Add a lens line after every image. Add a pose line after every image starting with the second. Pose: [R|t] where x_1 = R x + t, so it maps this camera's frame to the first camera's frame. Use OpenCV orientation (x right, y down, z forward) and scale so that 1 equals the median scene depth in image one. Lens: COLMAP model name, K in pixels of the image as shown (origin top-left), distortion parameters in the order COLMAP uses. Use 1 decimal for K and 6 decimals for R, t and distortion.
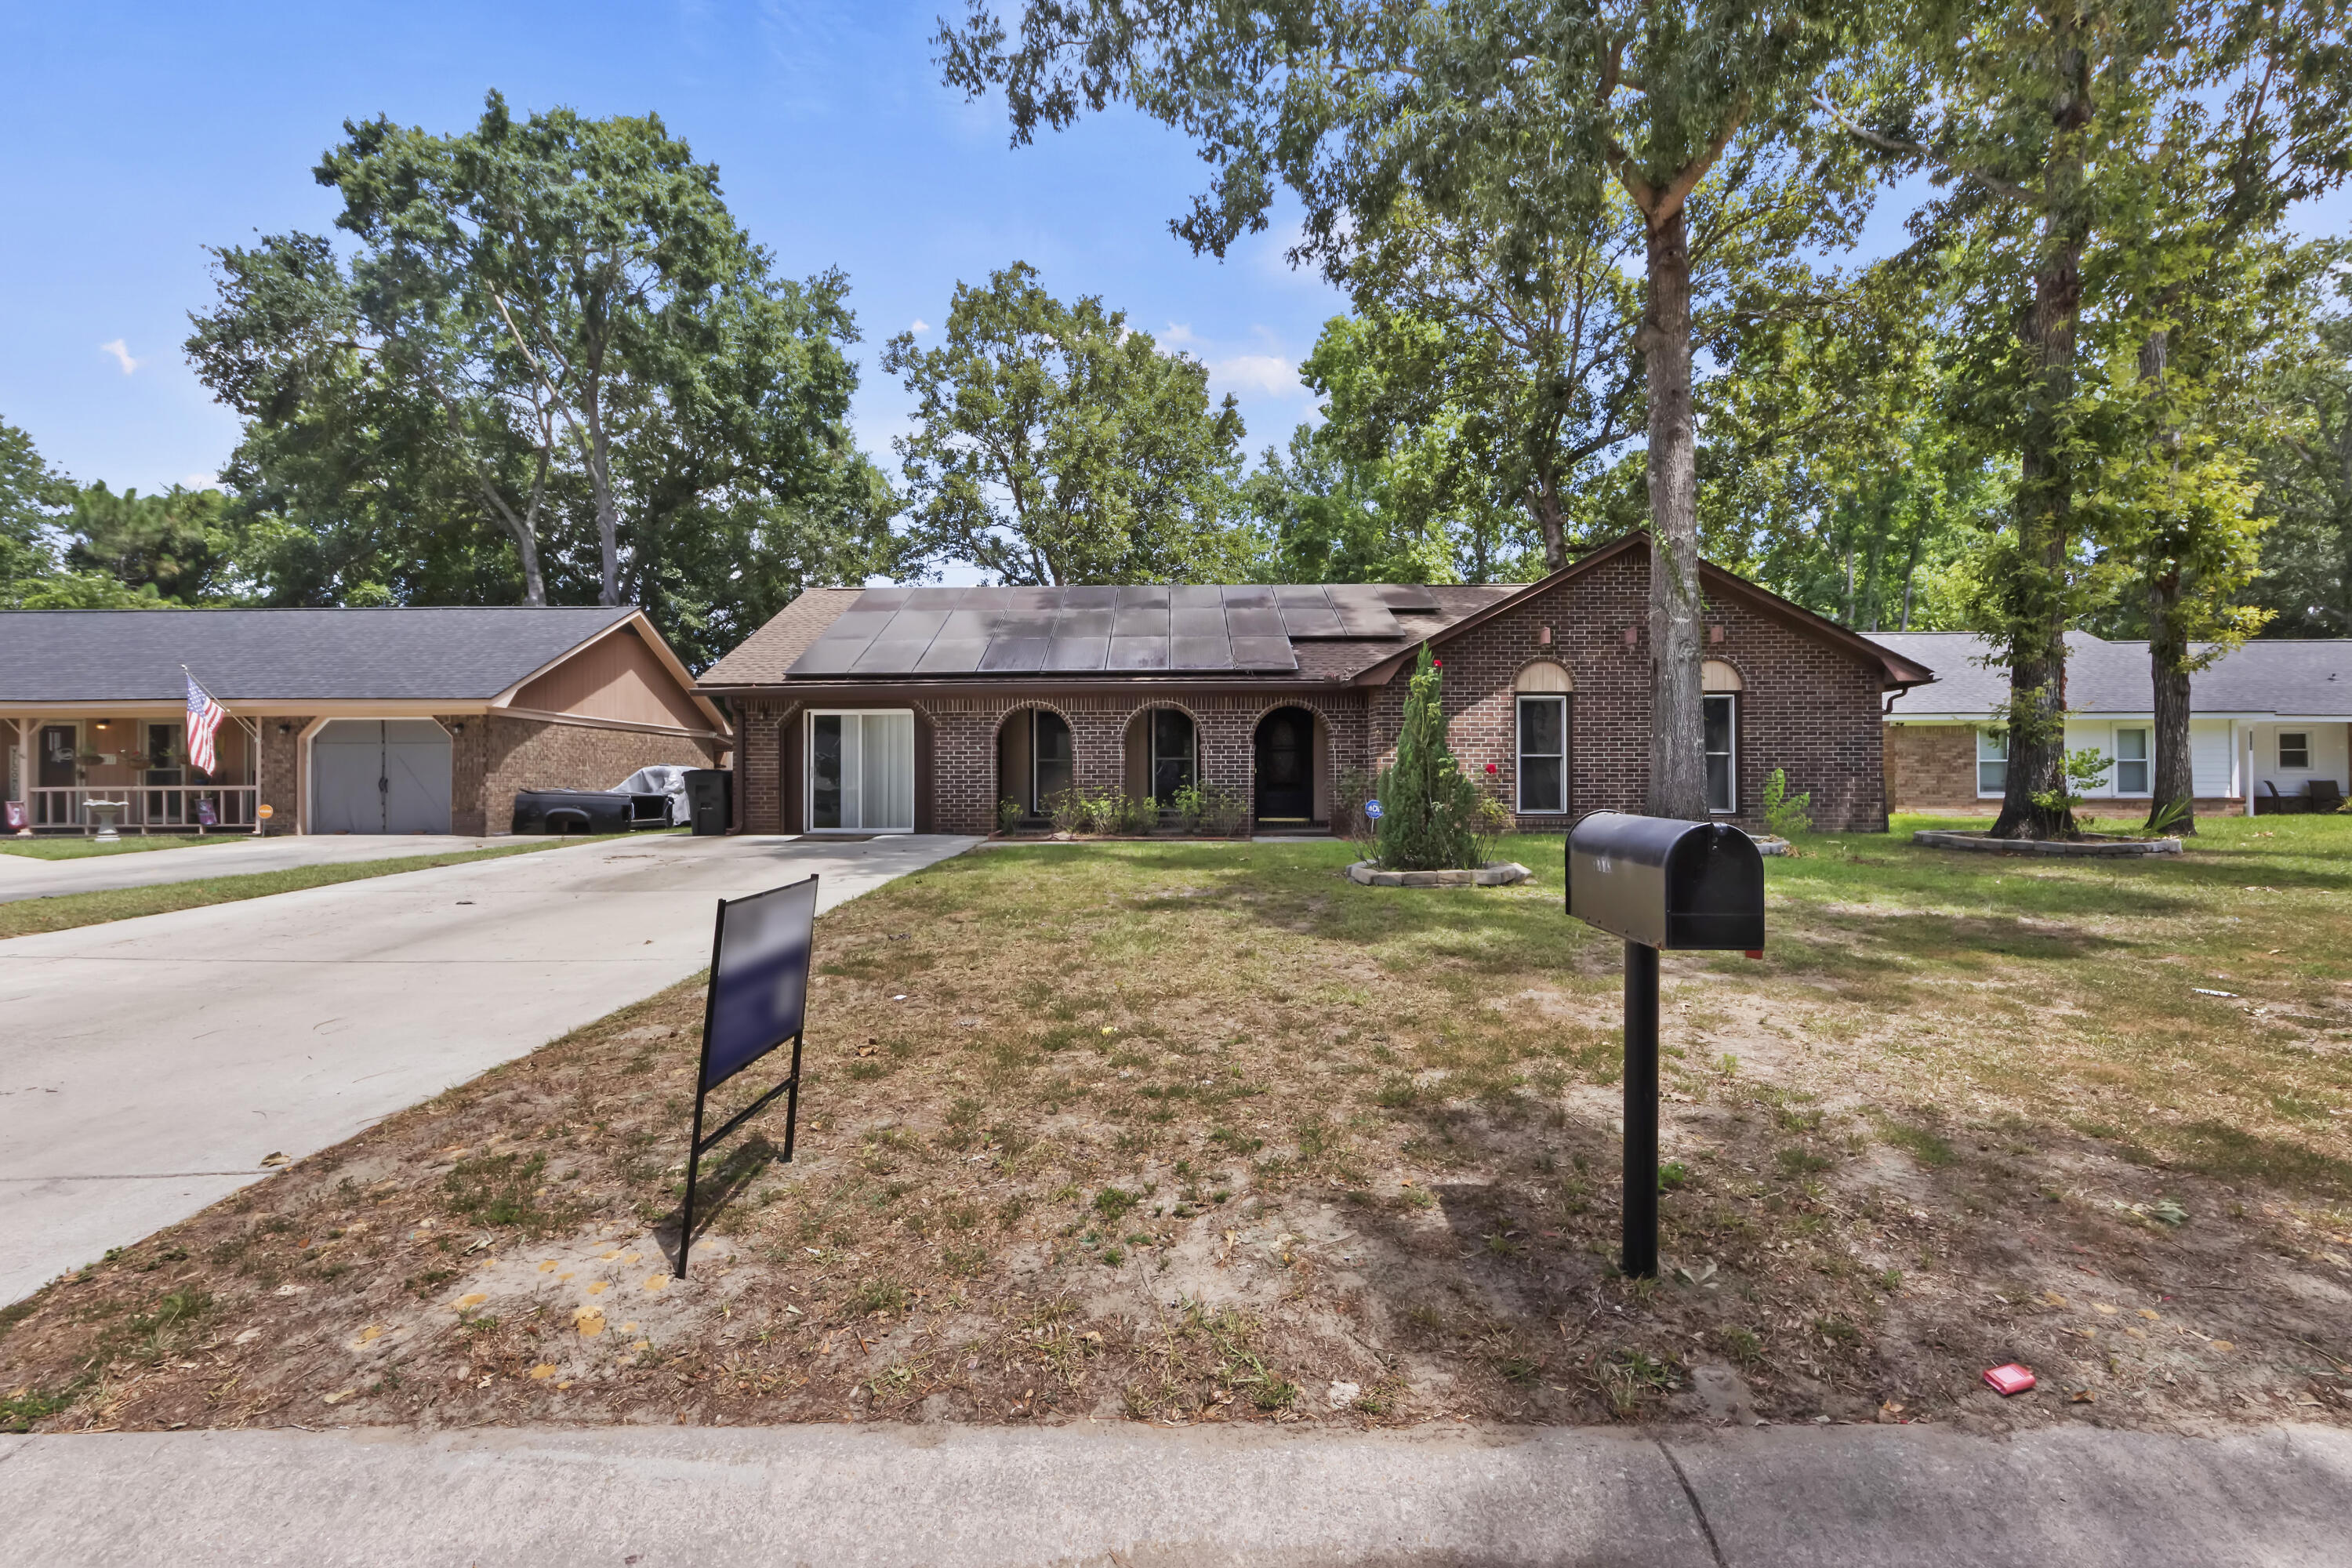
lens RADIAL K [[981.7, 0, 1176.0], [0, 981.7, 784.0], [0, 0, 1]] dist [-0.000451, -0.000102]
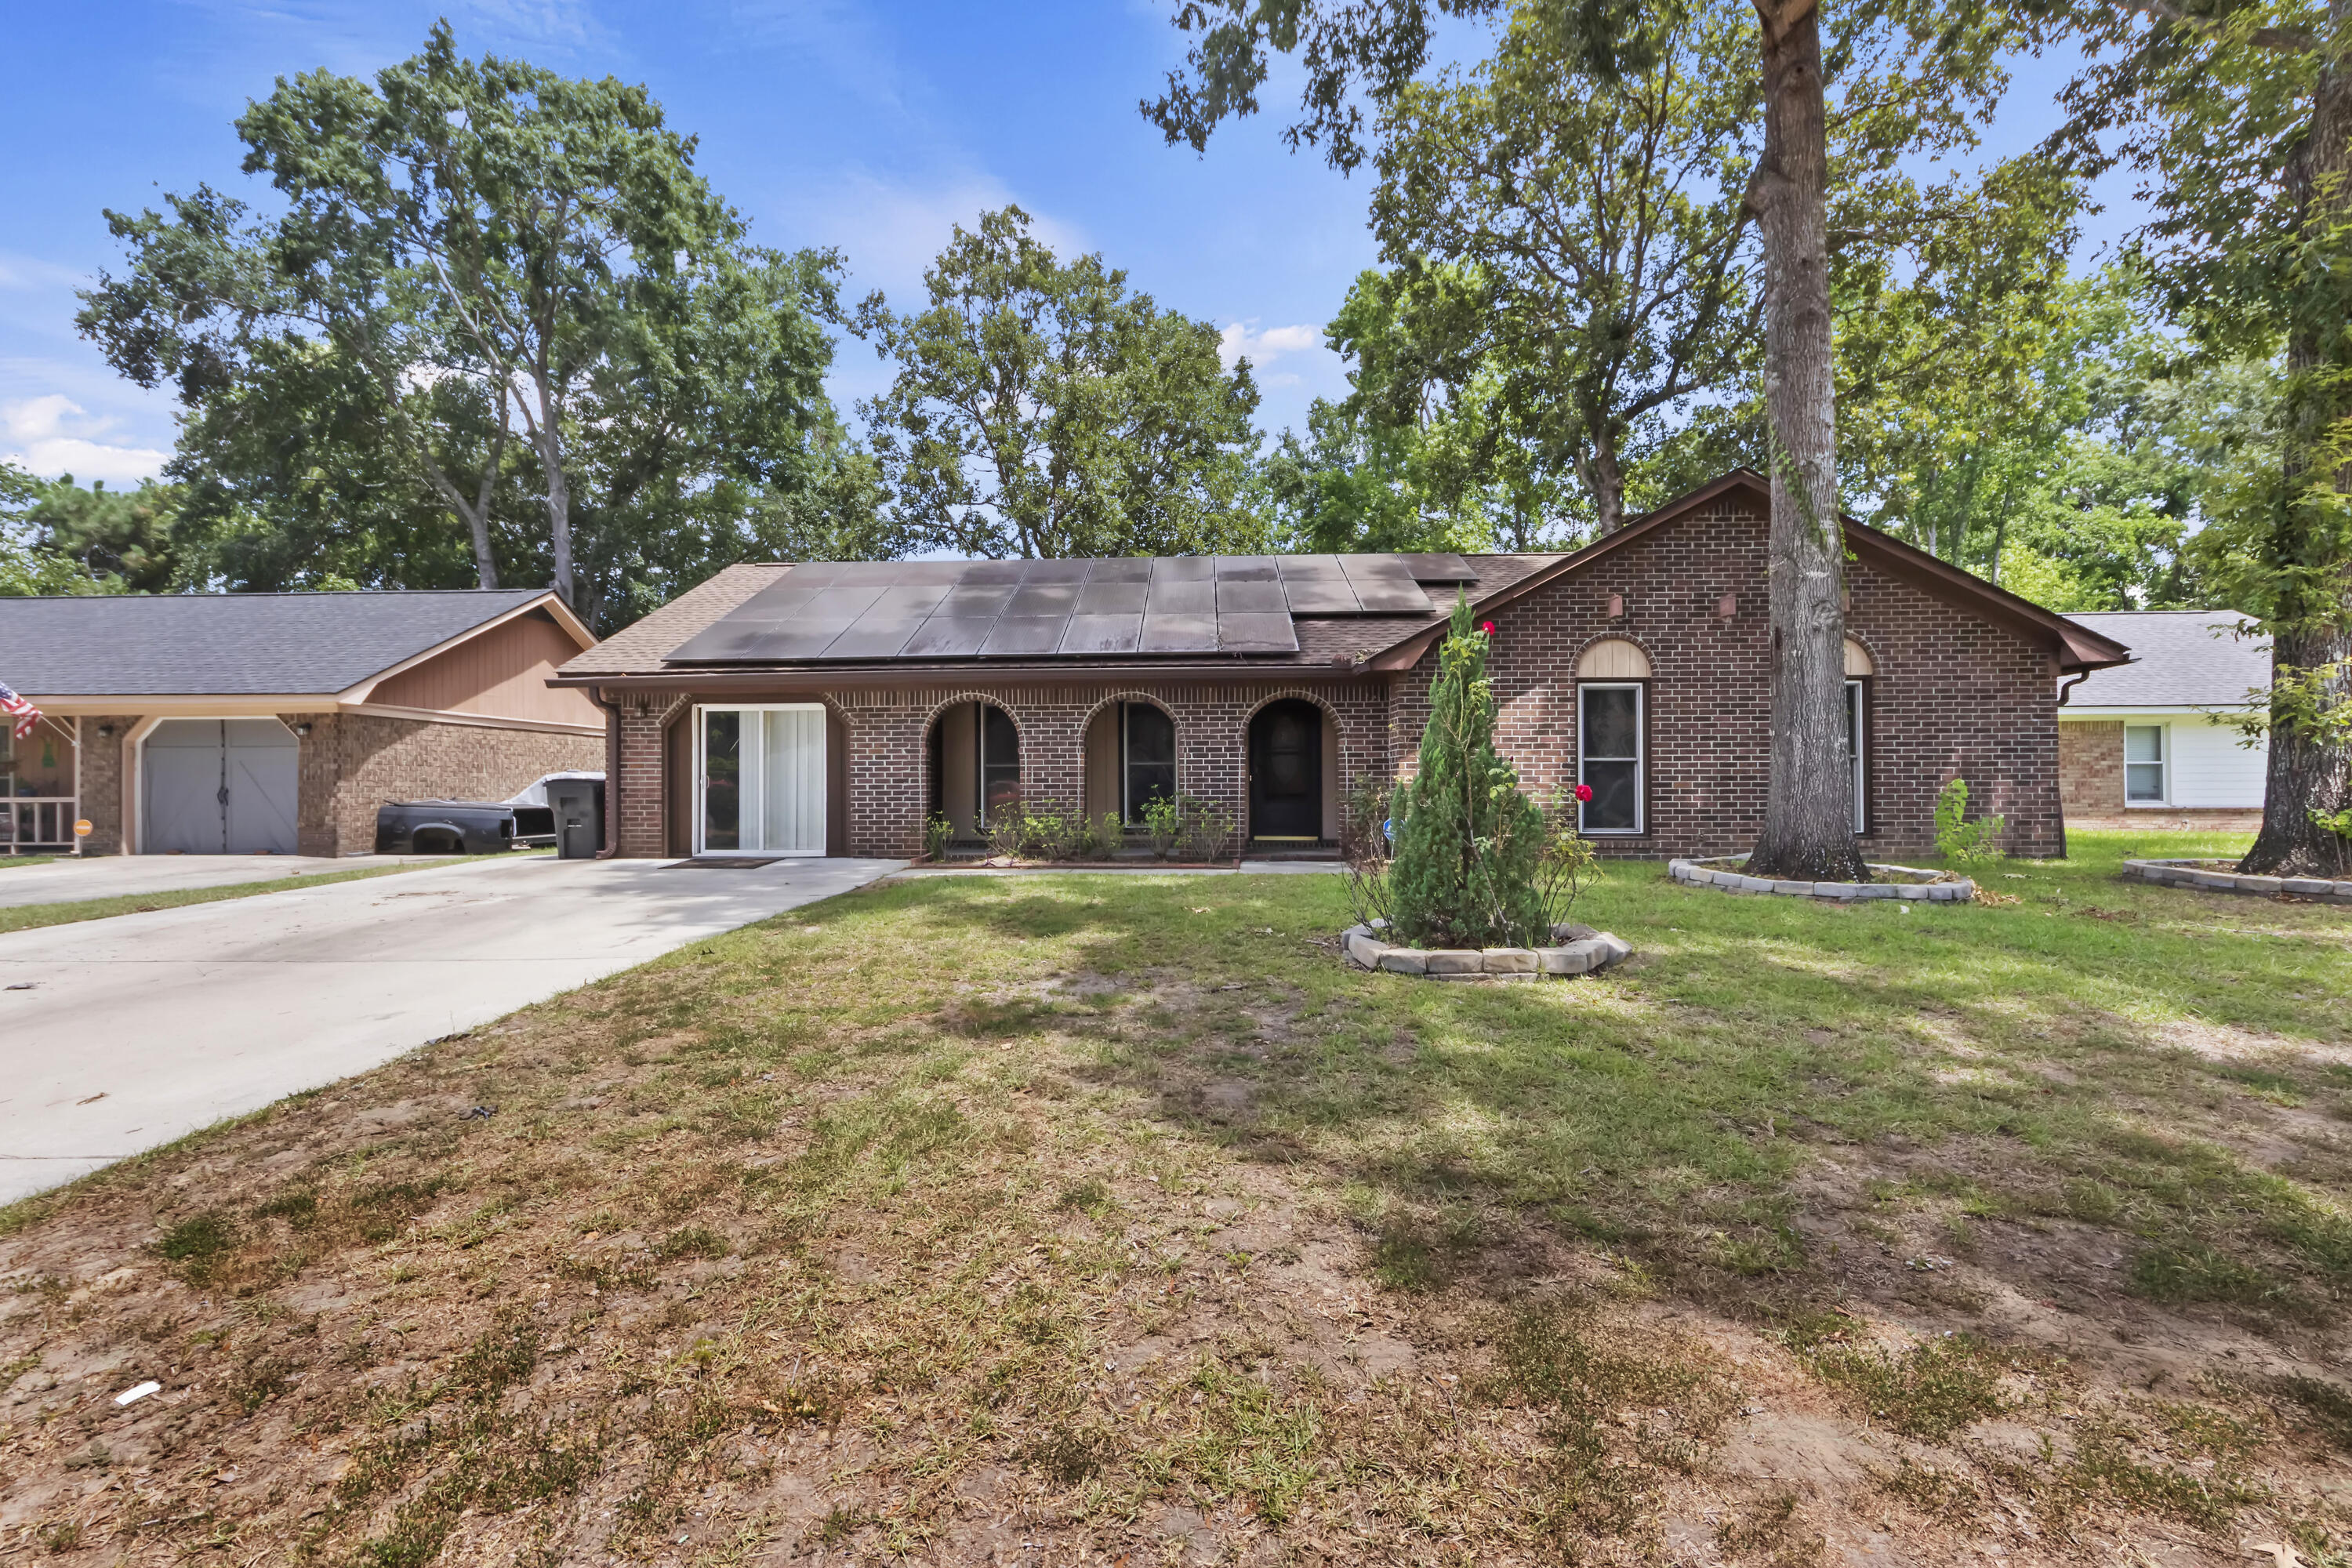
lens RADIAL K [[983.9, 0, 1183.0], [0, 983.9, 774.9], [0, 0, 1]] dist [-0.003581, -0.000372]
pose [[0.999618, -0.001740, -0.027573, 0.042268], [0.001511, 0.999964, -0.008329, -0.008451], [0.027586, 0.008284, 0.999585, 0.165036]]
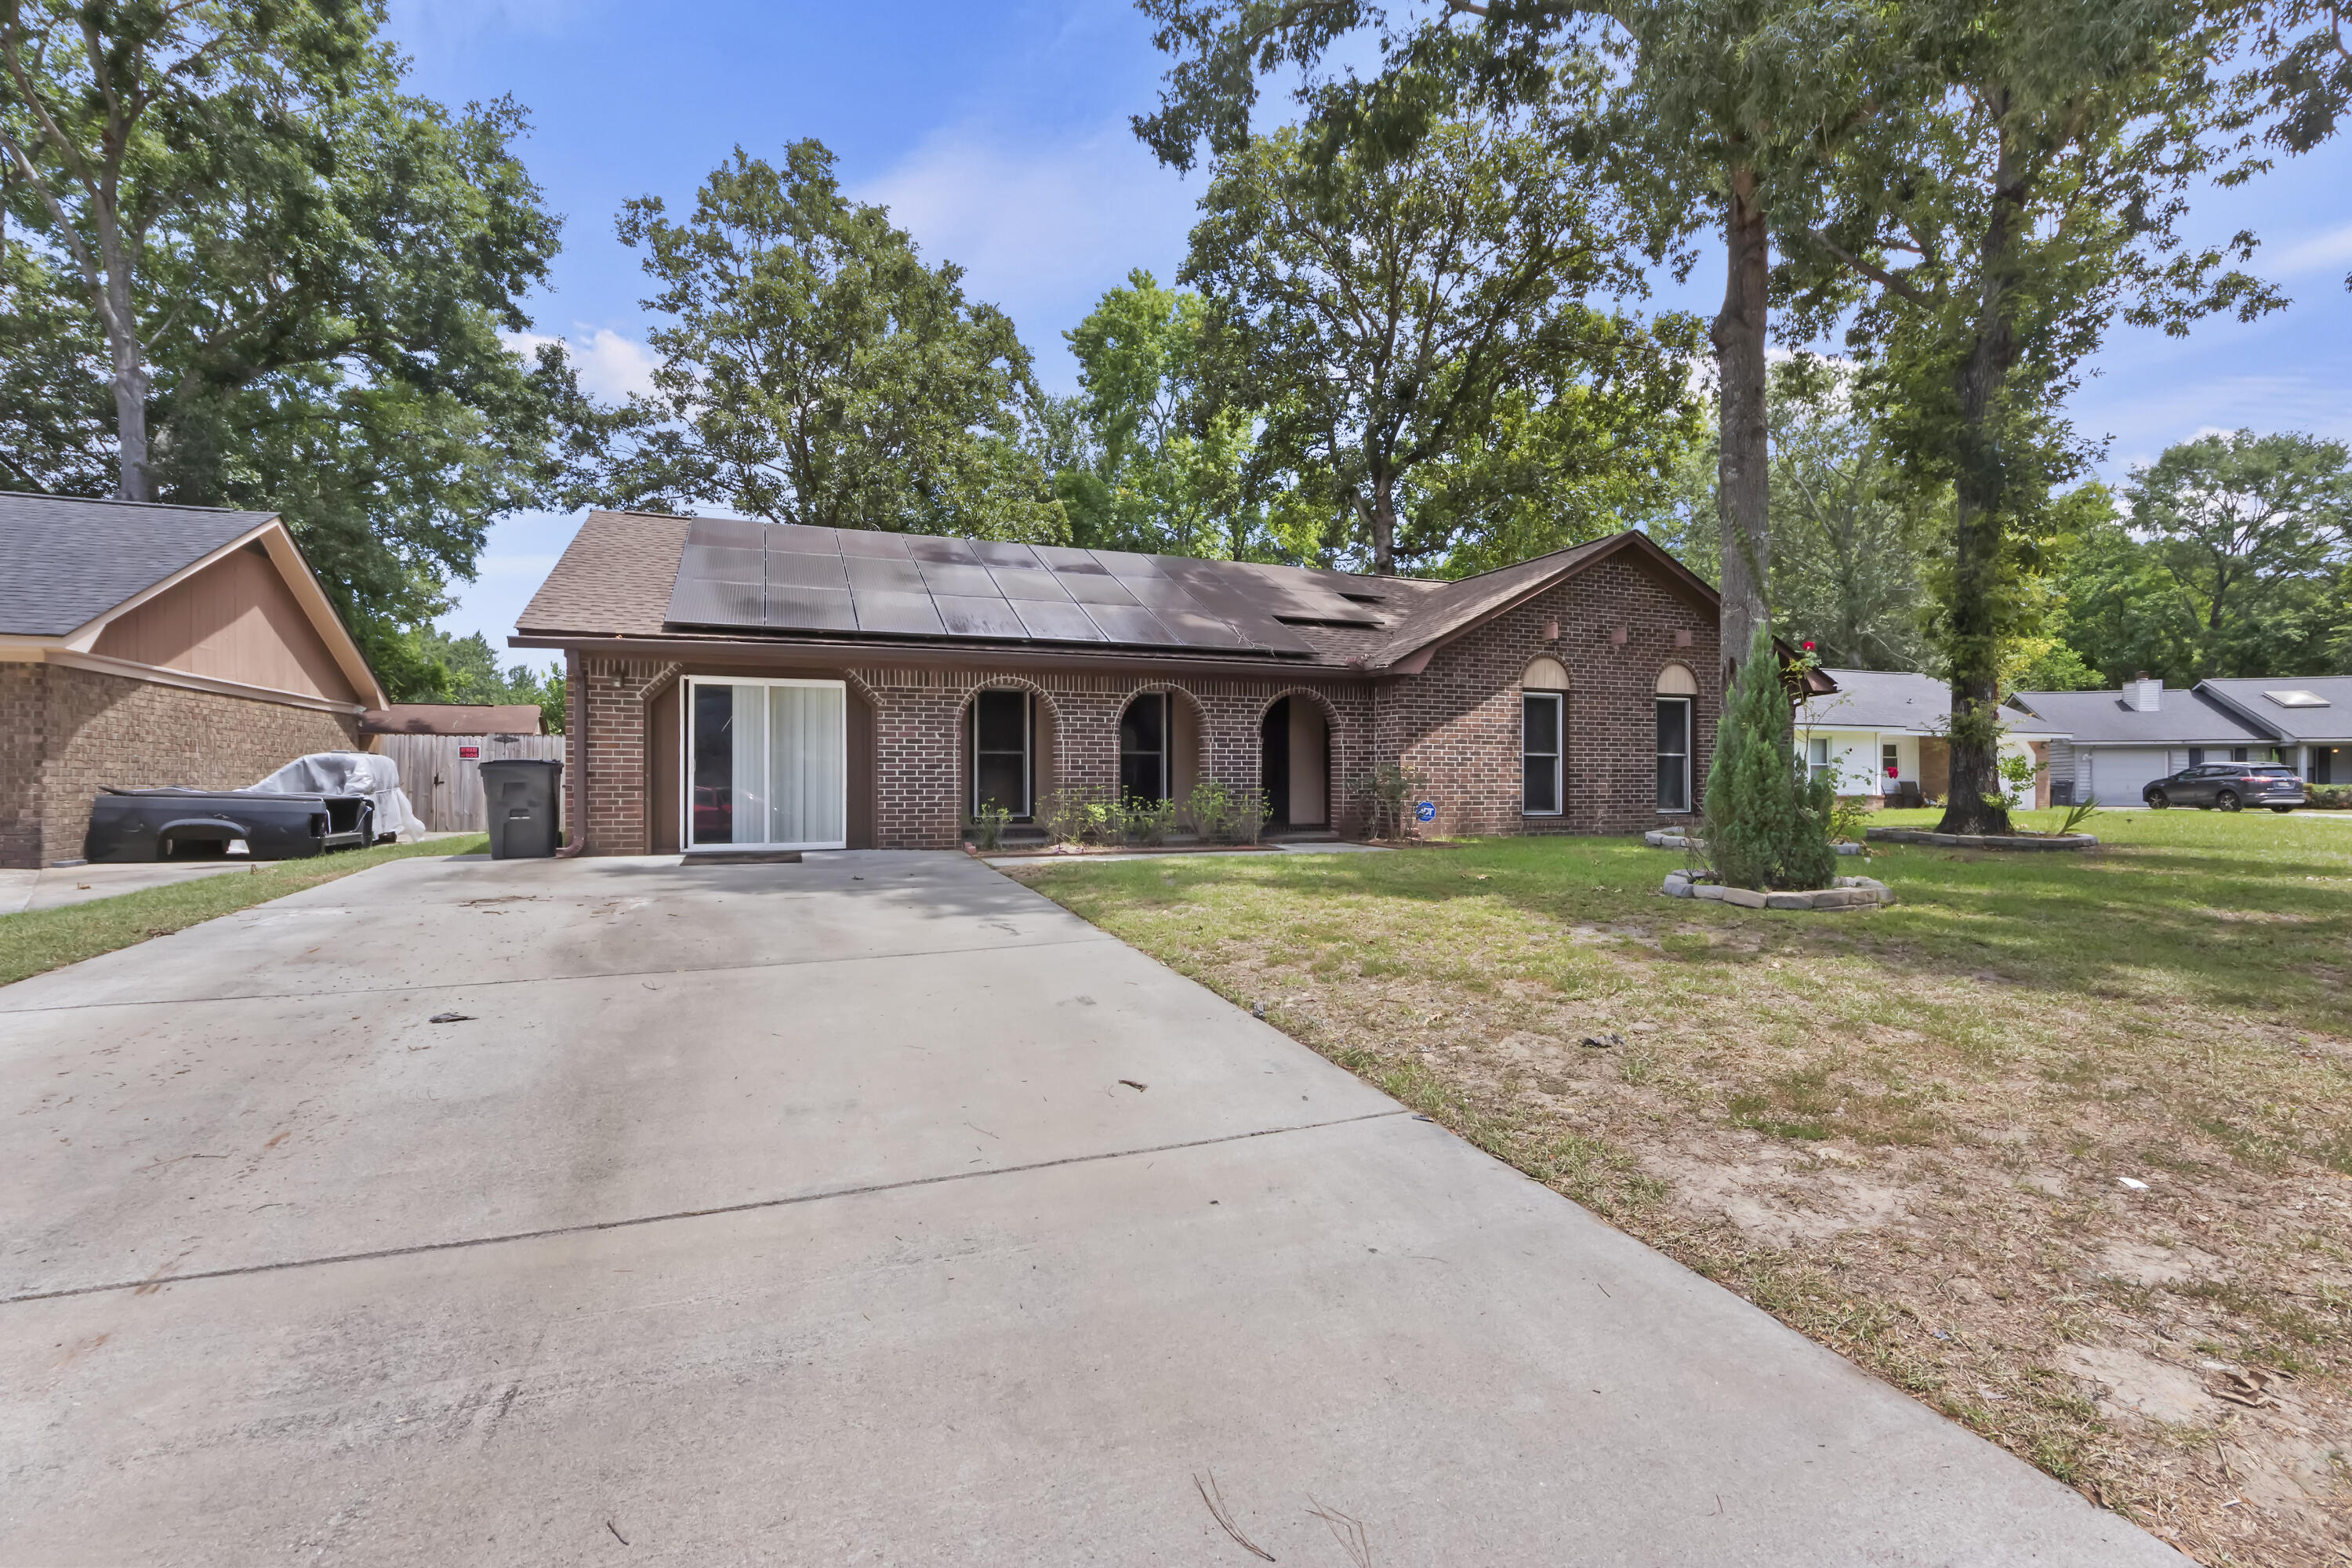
lens RADIAL K [[1006.3, 0, 1111.2], [0, 1006.3, 770.7], [0, 0, 1]] dist [-0.004448, -0.000335]
pose [[0.931735, 0.007876, 0.363054, -0.297881], [-0.003470, 0.999912, -0.012786, 0.000165], [-0.363123, 0.010653, 0.931680, 0.187446]]
